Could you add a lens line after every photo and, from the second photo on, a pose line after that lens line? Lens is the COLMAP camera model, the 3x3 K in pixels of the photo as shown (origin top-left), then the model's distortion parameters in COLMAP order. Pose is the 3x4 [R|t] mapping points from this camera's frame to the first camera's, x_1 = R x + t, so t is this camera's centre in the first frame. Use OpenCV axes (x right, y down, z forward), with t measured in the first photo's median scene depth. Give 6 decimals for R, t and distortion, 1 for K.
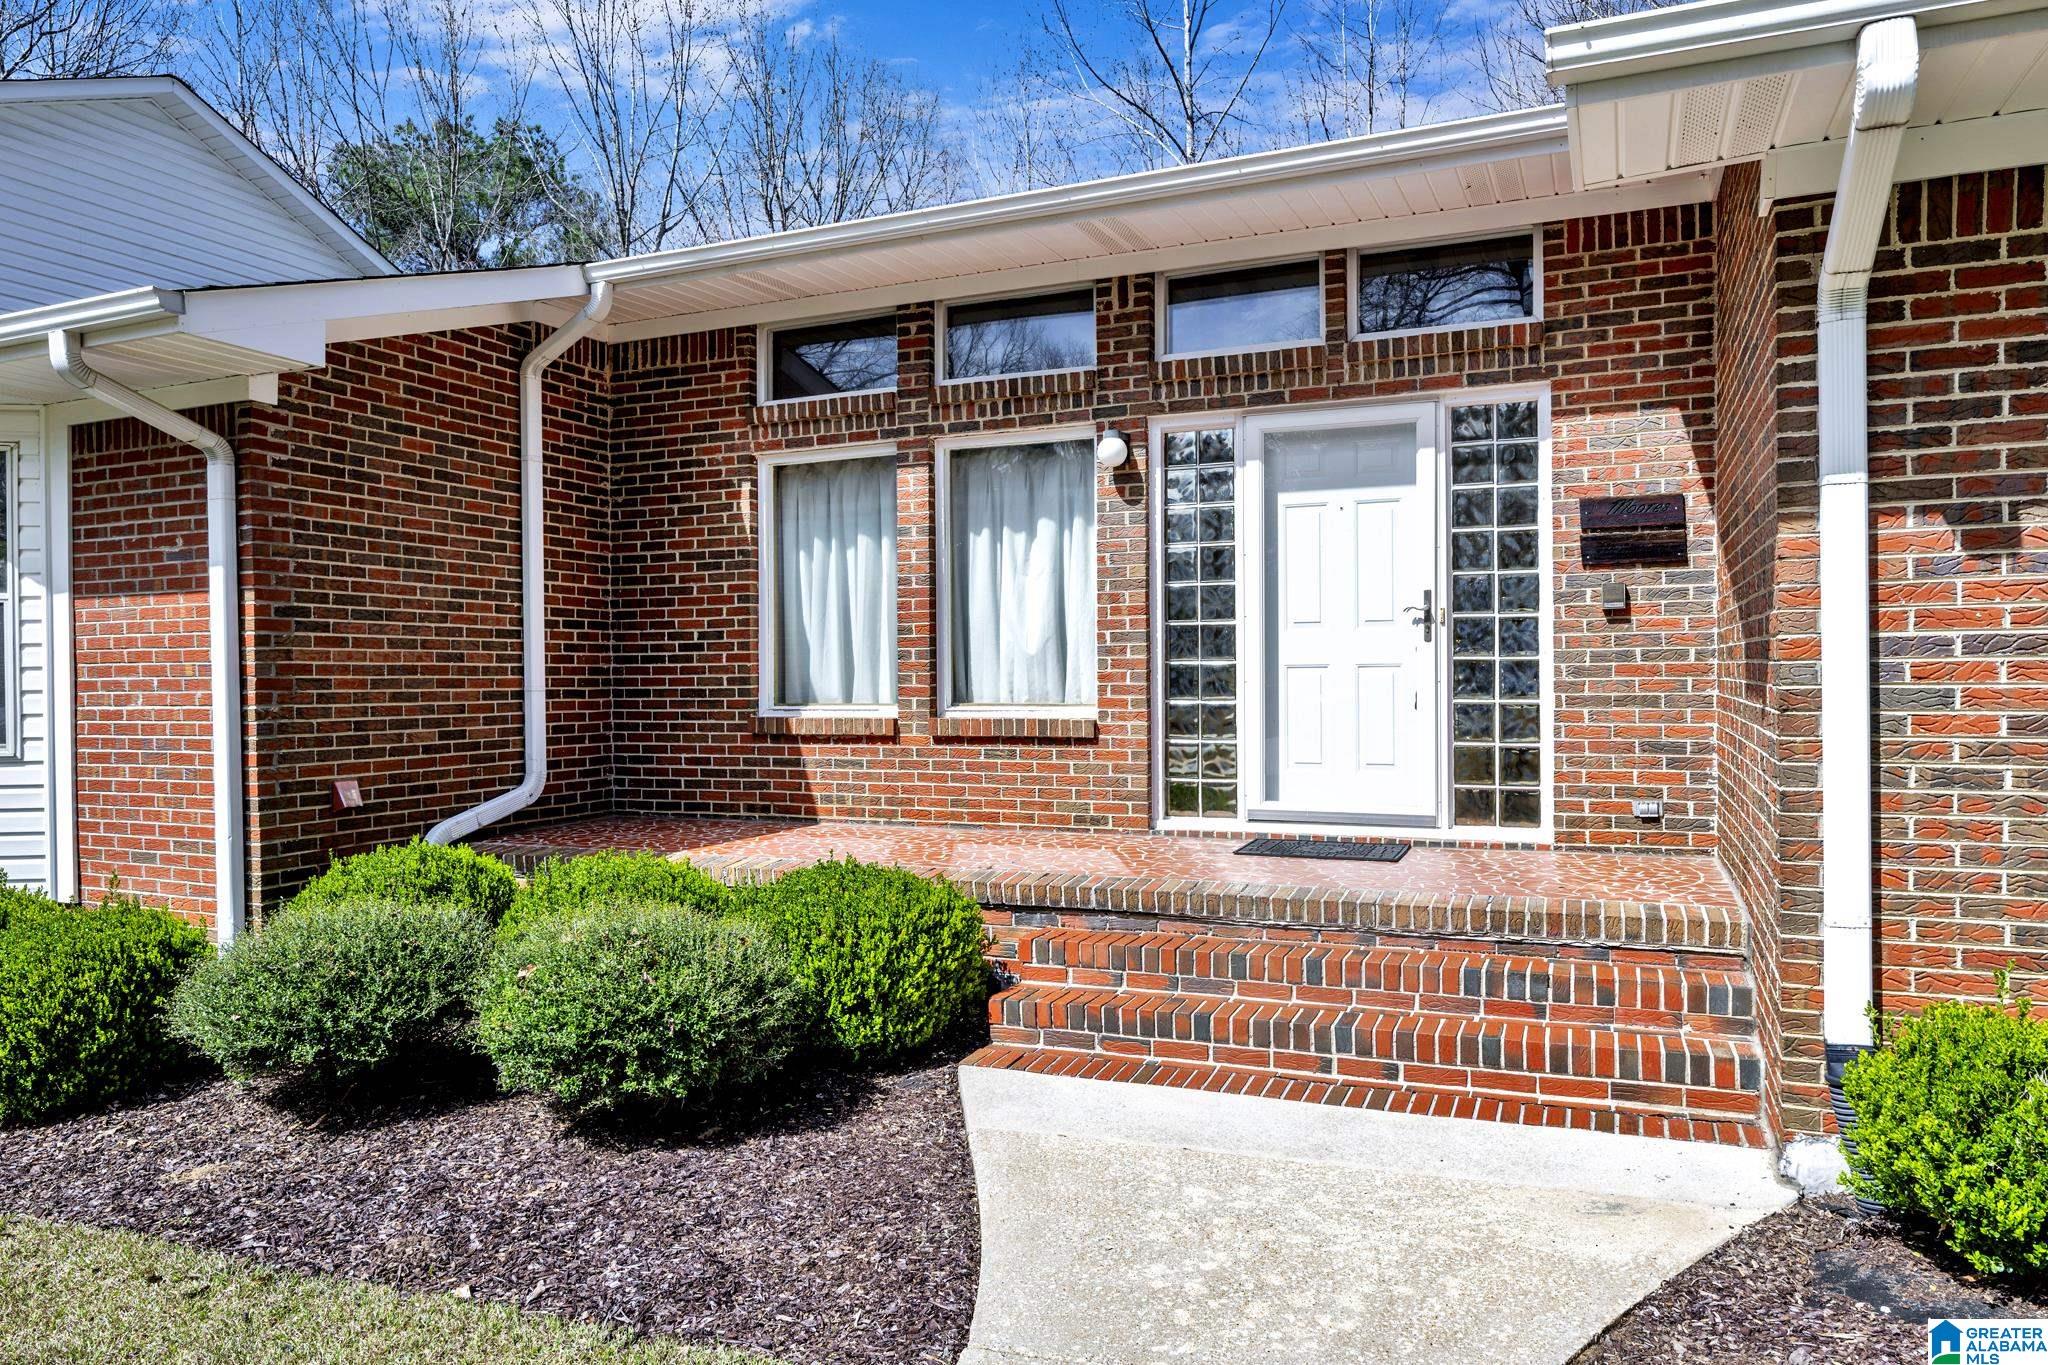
lens RADIAL K [[1385.6, 0, 1024.0], [0, 1385.6, 682.5], [0, 0, 1]] dist [-0.002328, -0.000558]
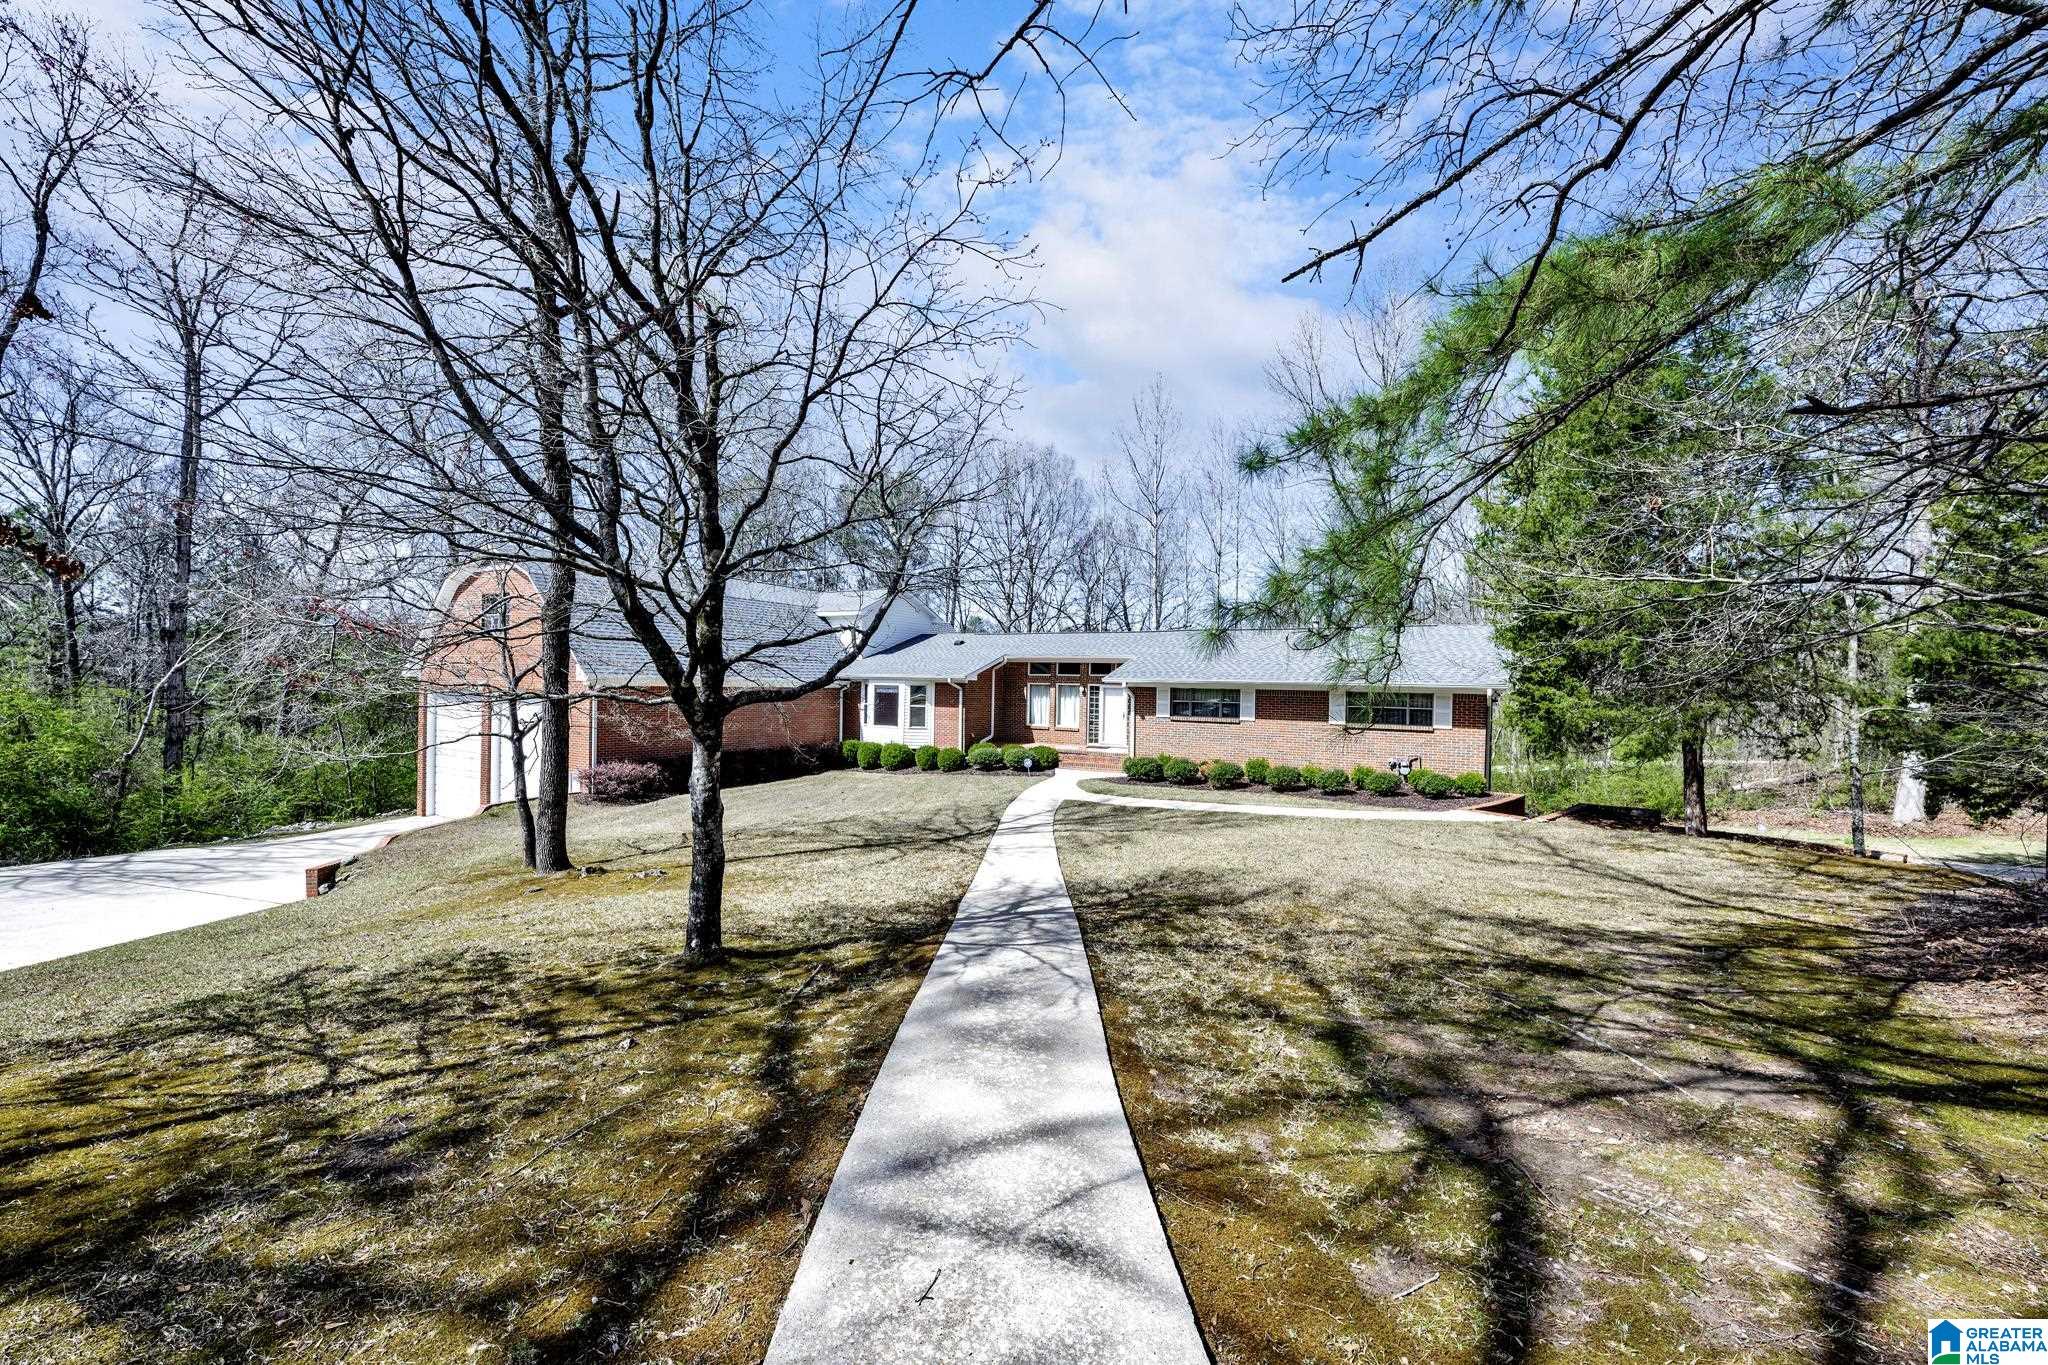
lens RADIAL K [[816.3, 0, 1024.0], [0, 816.3, 682.5], [0, 0, 1]] dist [0.000235, -0.000047]
pose [[0.992129, 0.028279, -0.121982, 0.263714], [-0.028520, 0.999593, -0.000227, -0.185184], [0.121926, 0.003704, 0.992532, -2.932318]]
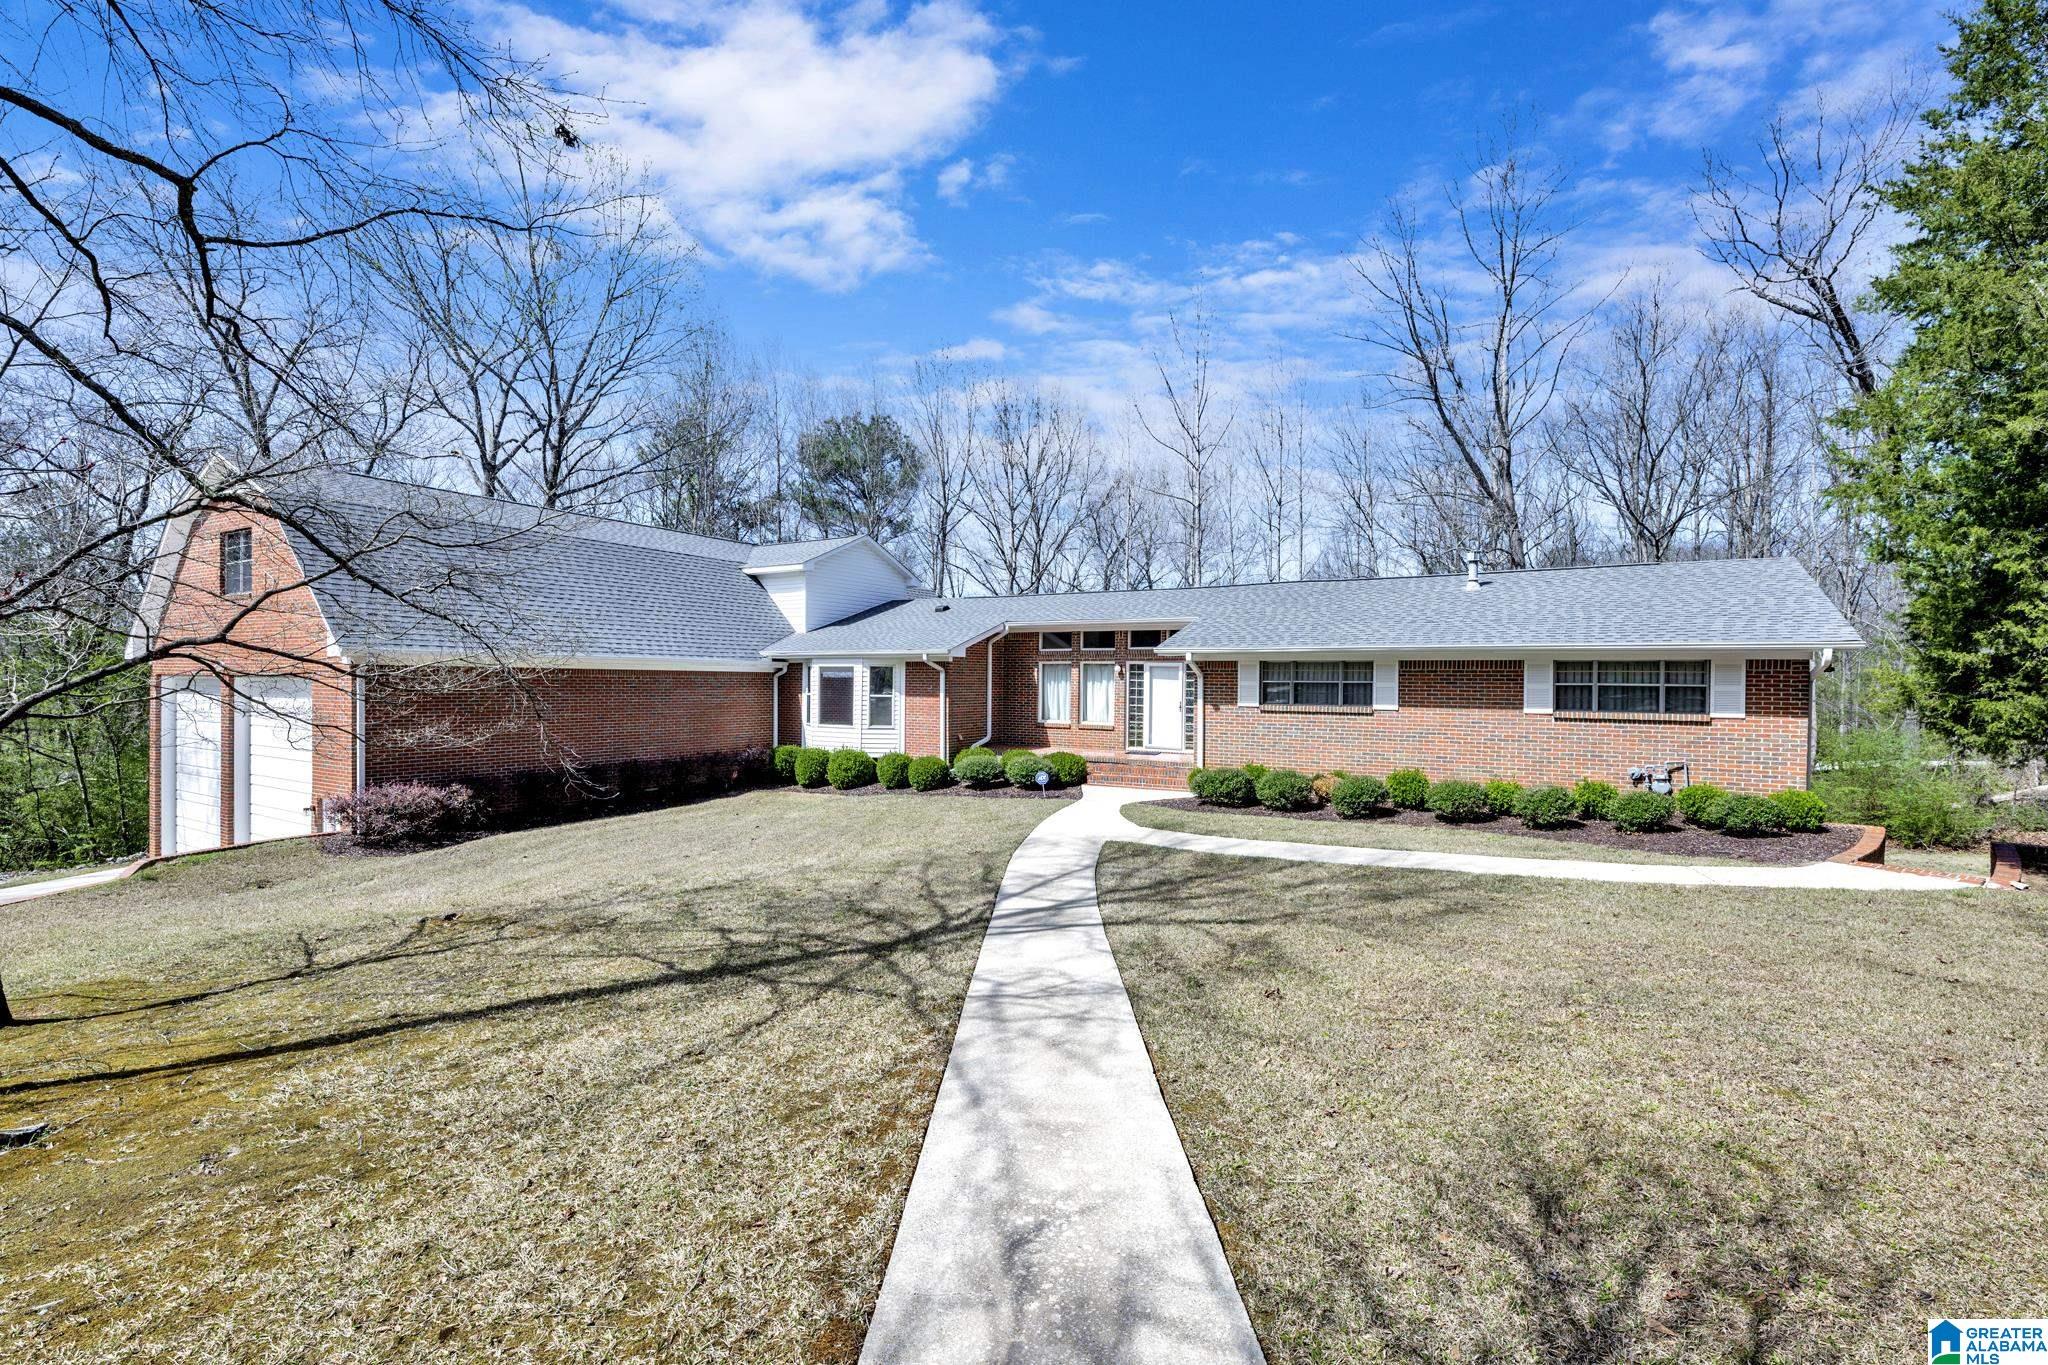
lens RADIAL K [[903.9, 0, 1024.0], [0, 903.9, 682.5], [0, 0, 1]] dist [-0.000585, -0.000043]
pose [[0.991834, 0.018625, -0.126165, 0.132868], [-0.018372, 0.999826, 0.003171, -0.120812], [0.126202, -0.000827, 0.992004, -2.022652]]
